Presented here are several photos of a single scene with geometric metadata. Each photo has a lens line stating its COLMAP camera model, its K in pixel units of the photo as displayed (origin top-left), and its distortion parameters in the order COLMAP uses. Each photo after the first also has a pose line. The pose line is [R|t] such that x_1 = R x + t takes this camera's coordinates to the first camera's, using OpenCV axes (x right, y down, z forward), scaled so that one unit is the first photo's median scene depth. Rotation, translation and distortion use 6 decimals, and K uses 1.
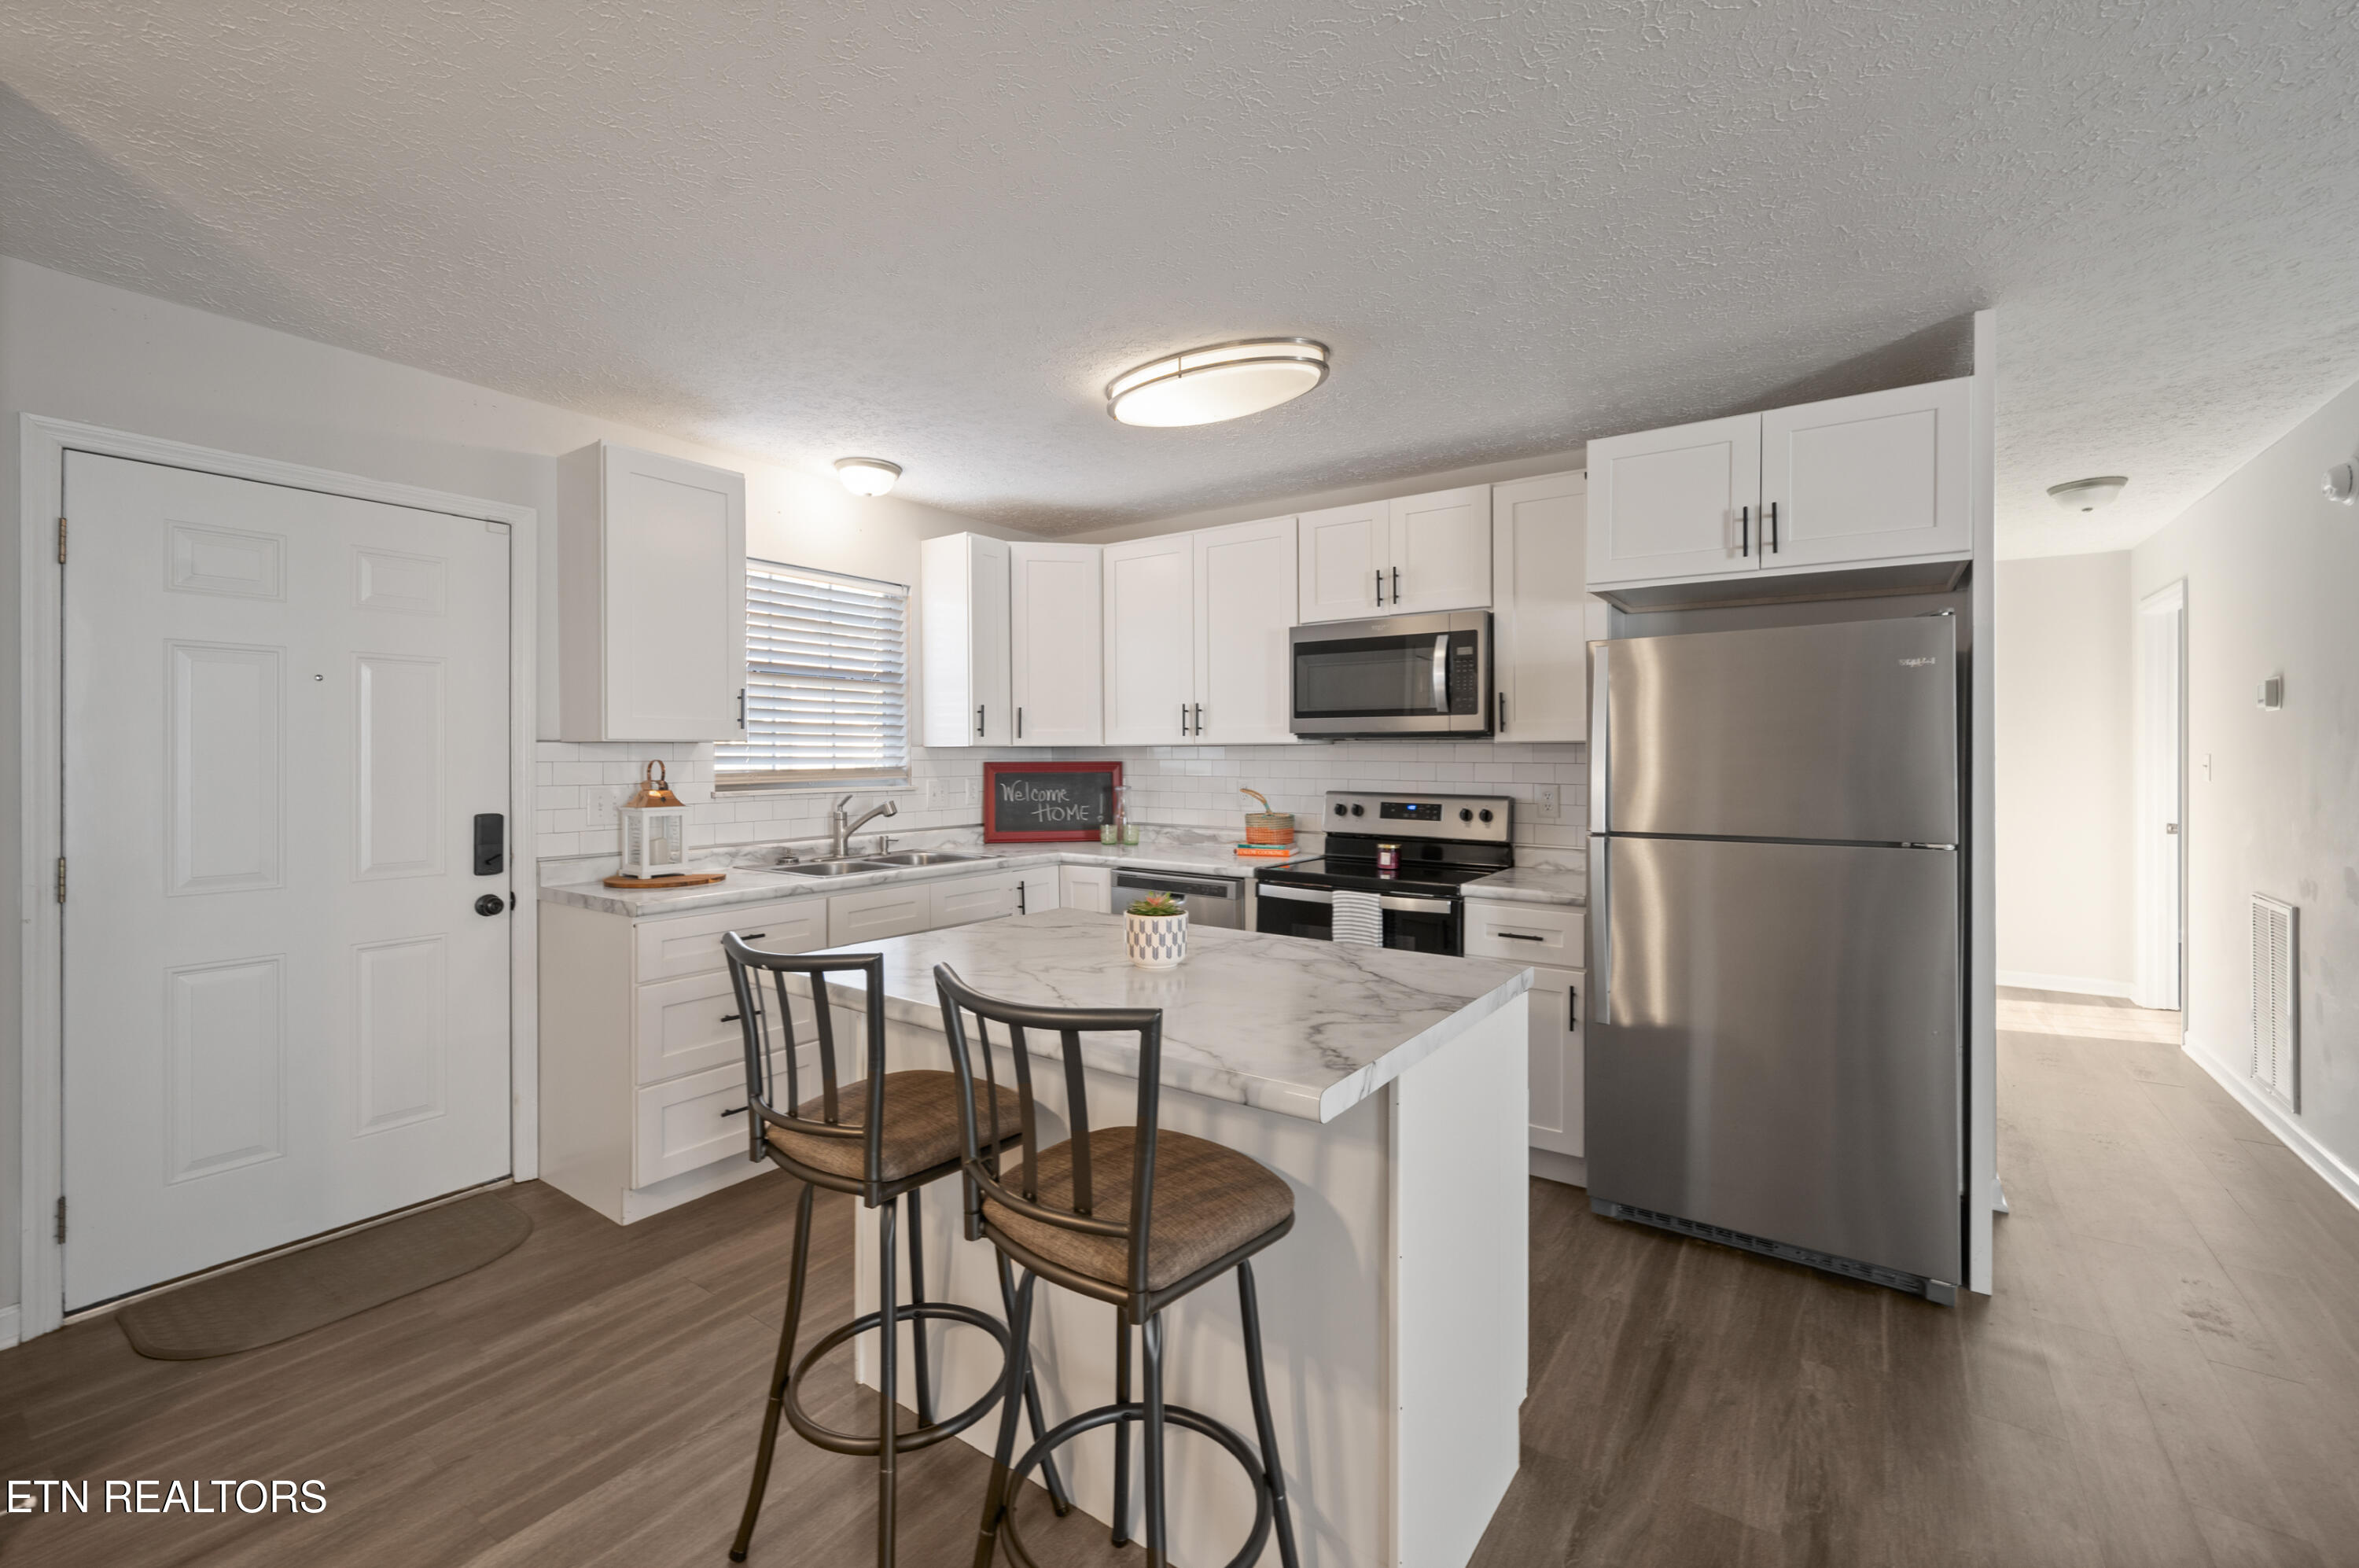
lens RADIAL K [[947.4, 0, 1189.8], [0, 947.4, 757.7], [0, 0, 1]] dist [-0.000929, -0.000427]
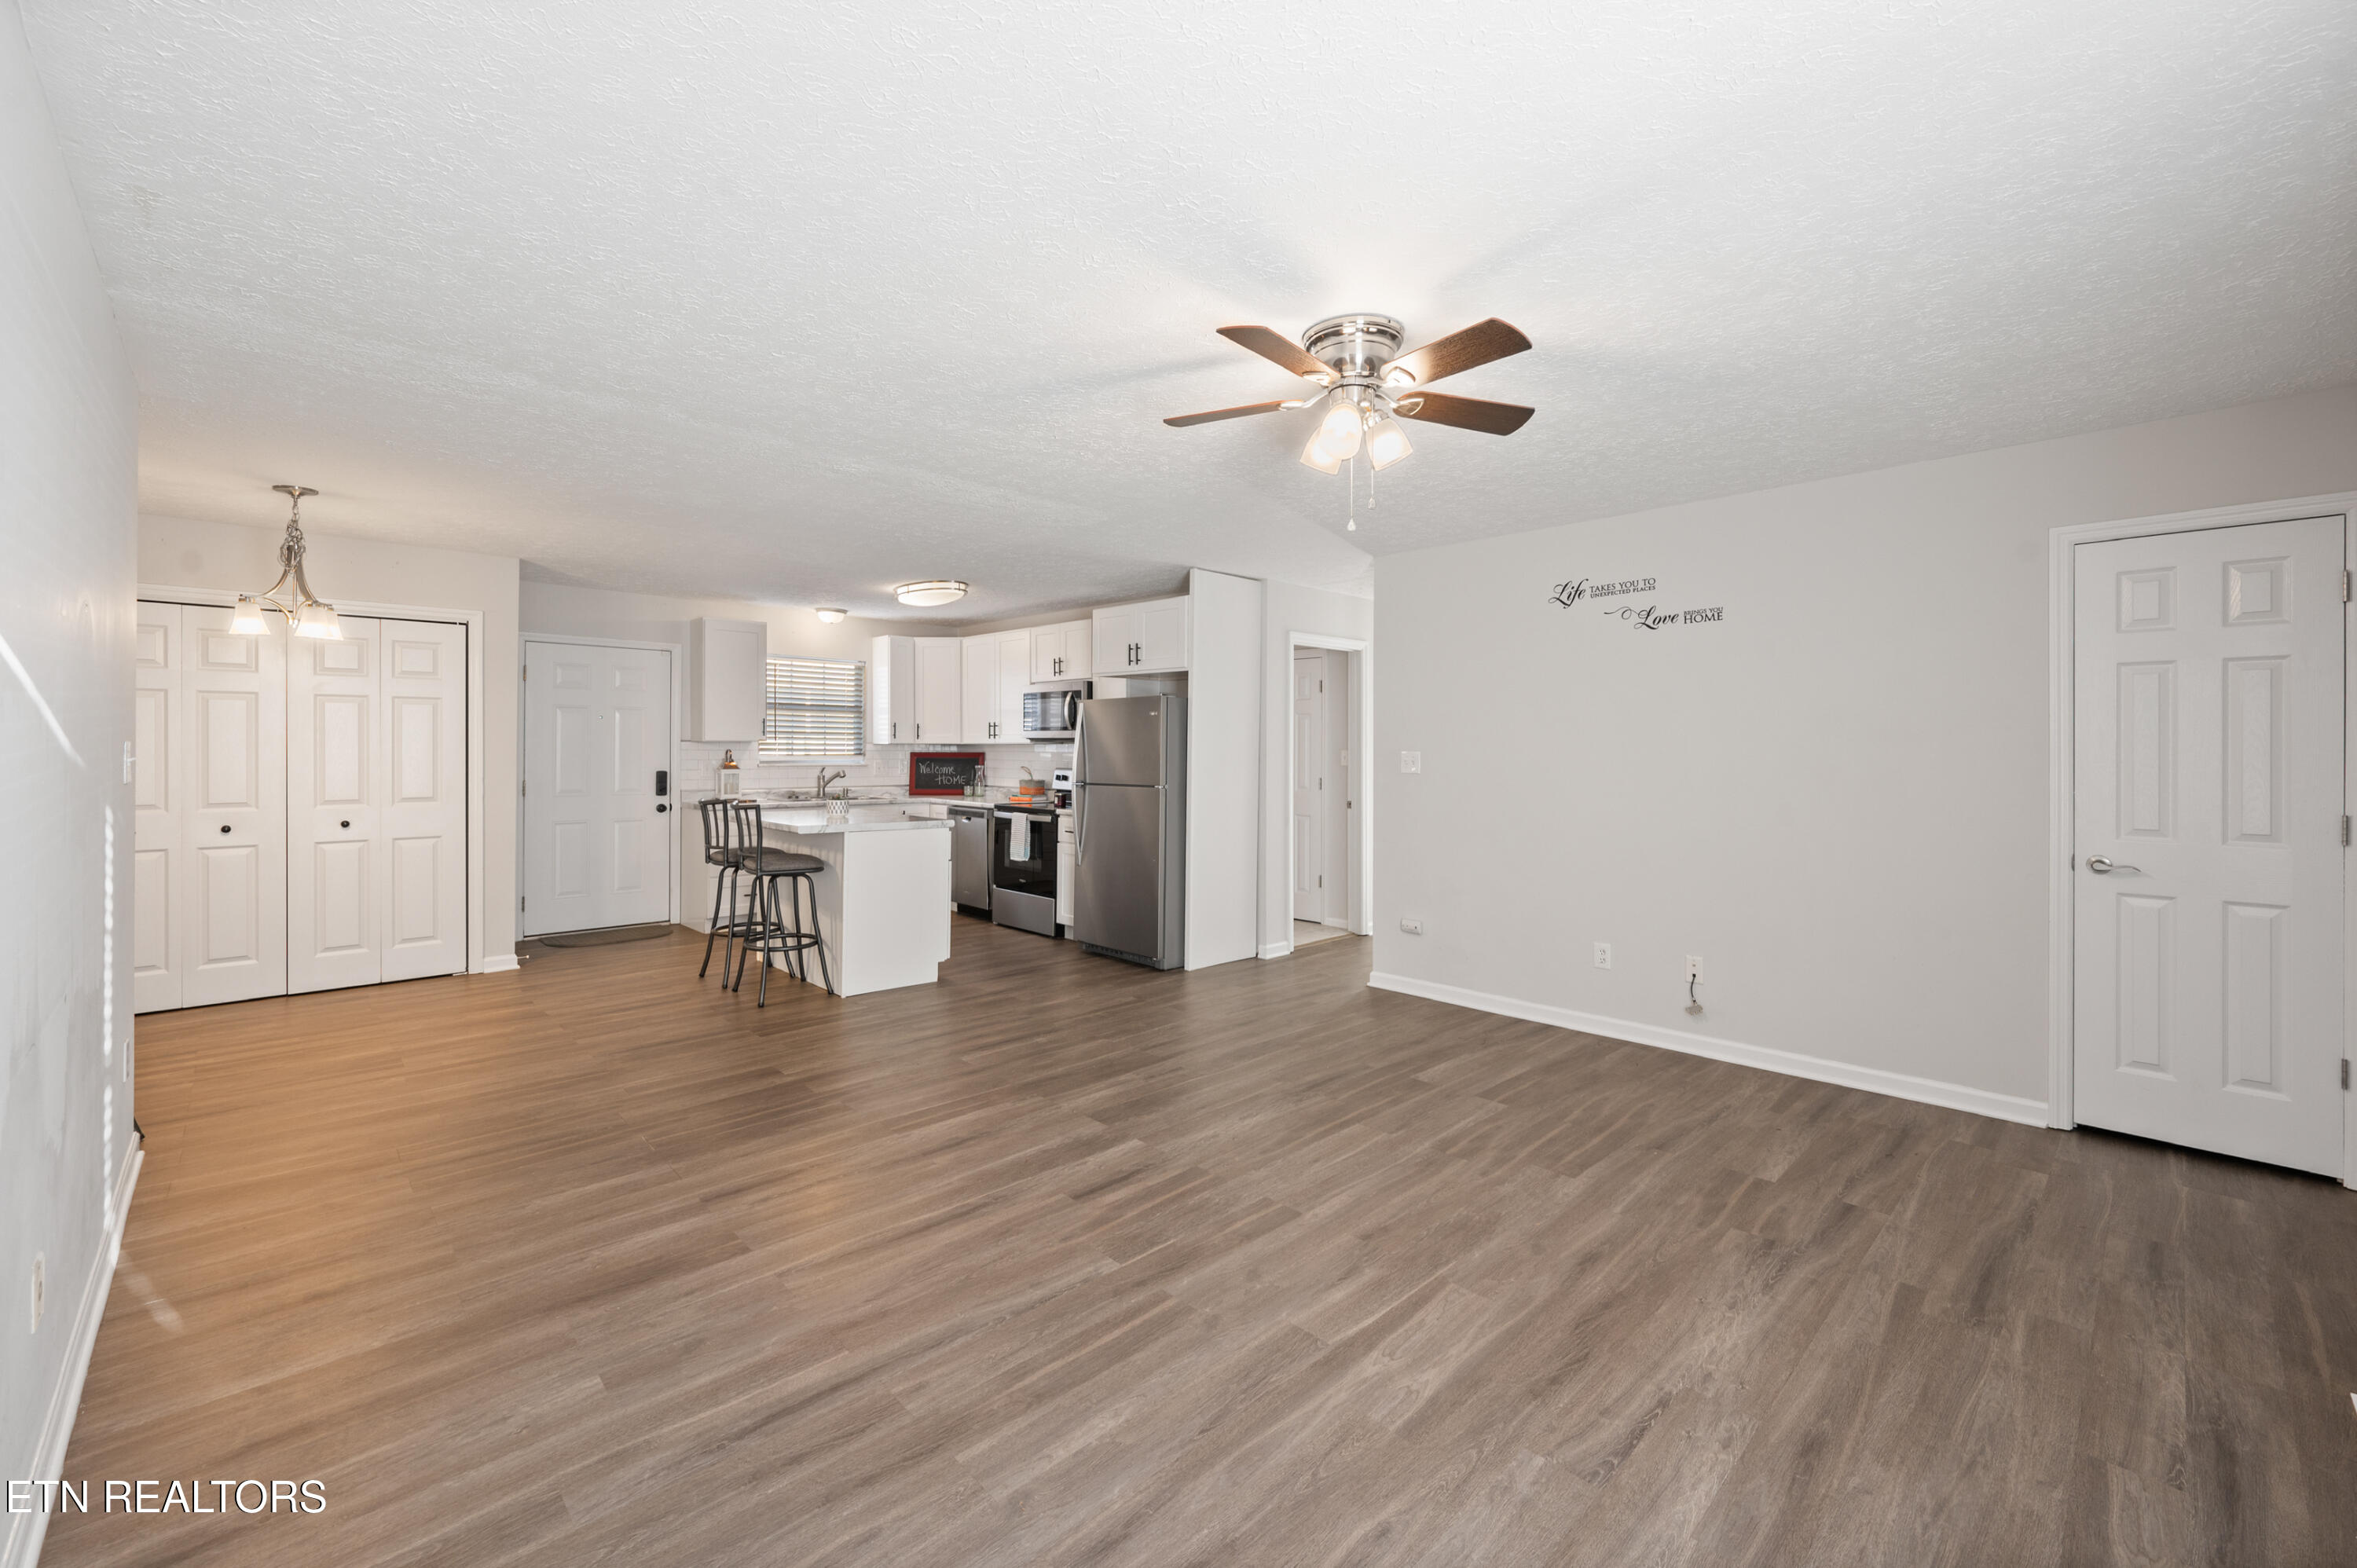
lens RADIAL K [[946.5, 0, 1189.7], [0, 946.5, 753.8], [0, 0, 1]] dist [-0.000929, -0.000427]
pose [[0.982721, 0.007903, -0.184923, 0.882279], [-0.007660, 0.999969, 0.002030, 0.000229], [0.184934, -0.000578, 0.982751, -0.965391]]
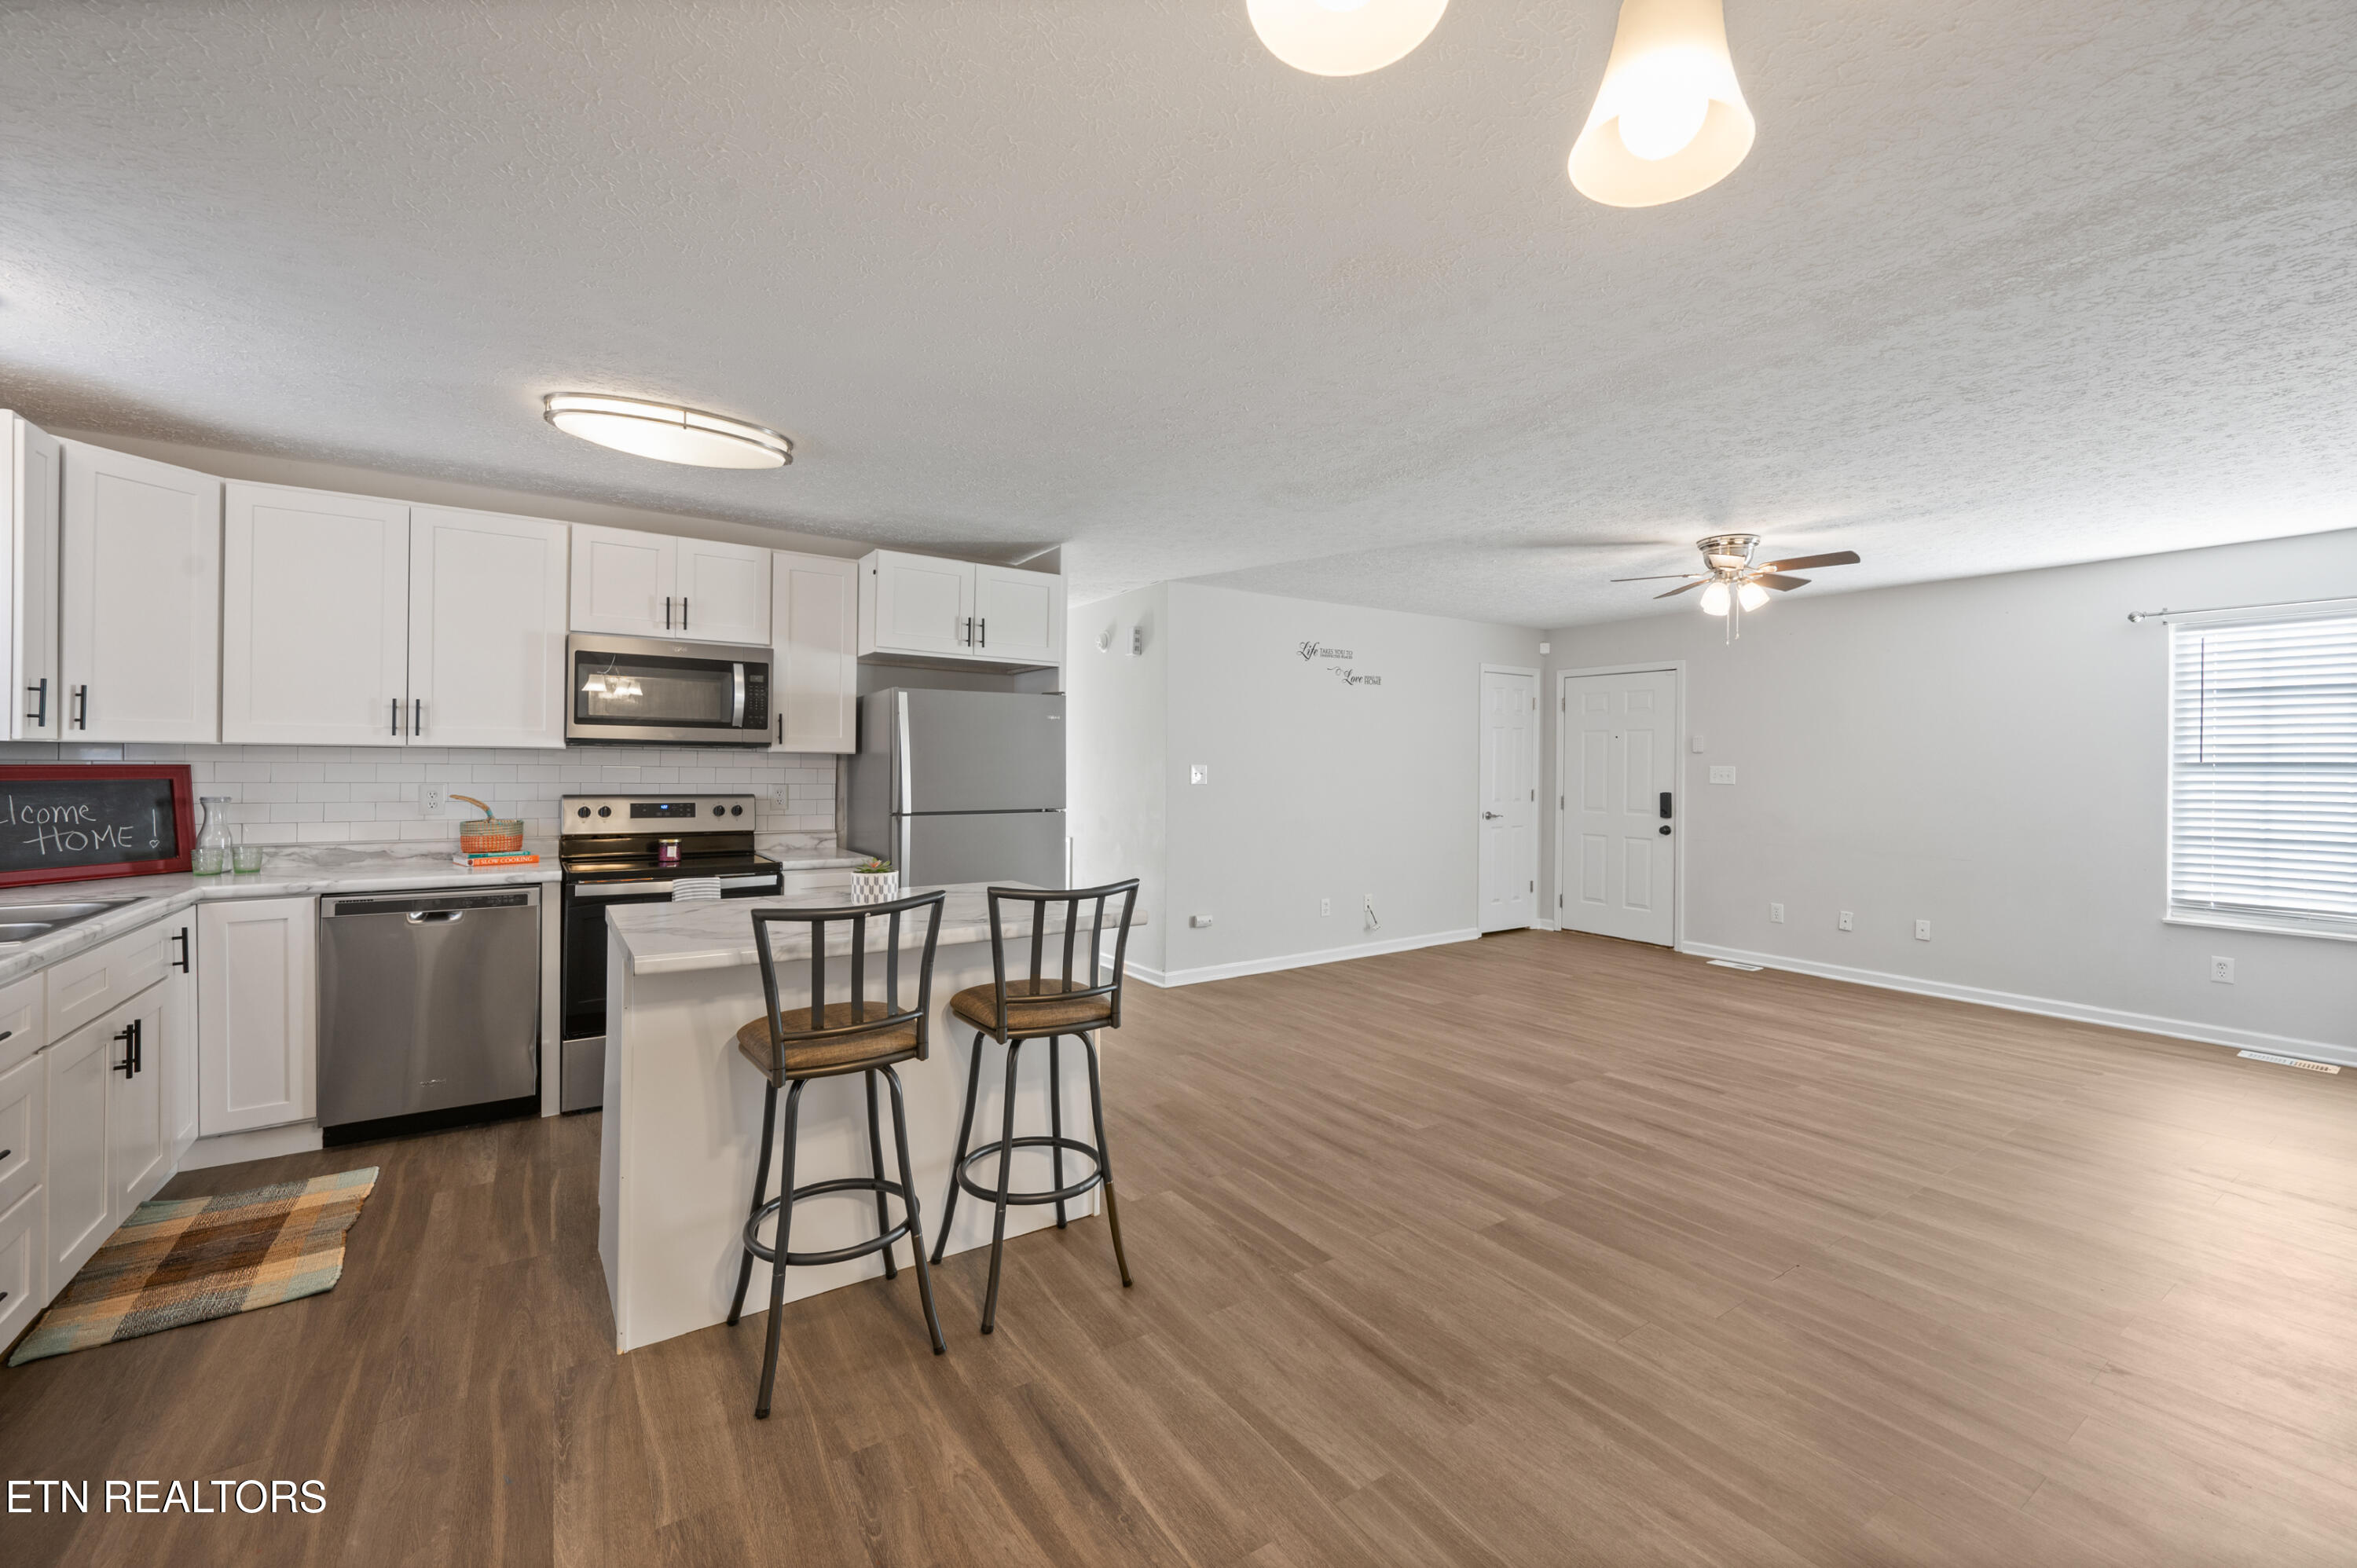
lens RADIAL K [[946.5, 0, 1185.3], [0, 946.5, 760.4], [0, 0, 1]] dist [-0.000929, -0.000427]
pose [[0.352363, 0.008688, 0.935823, -0.654028], [-0.006889, 0.999954, -0.006690, 0.000477], [-0.935838, -0.004090, 0.352406, 0.025547]]
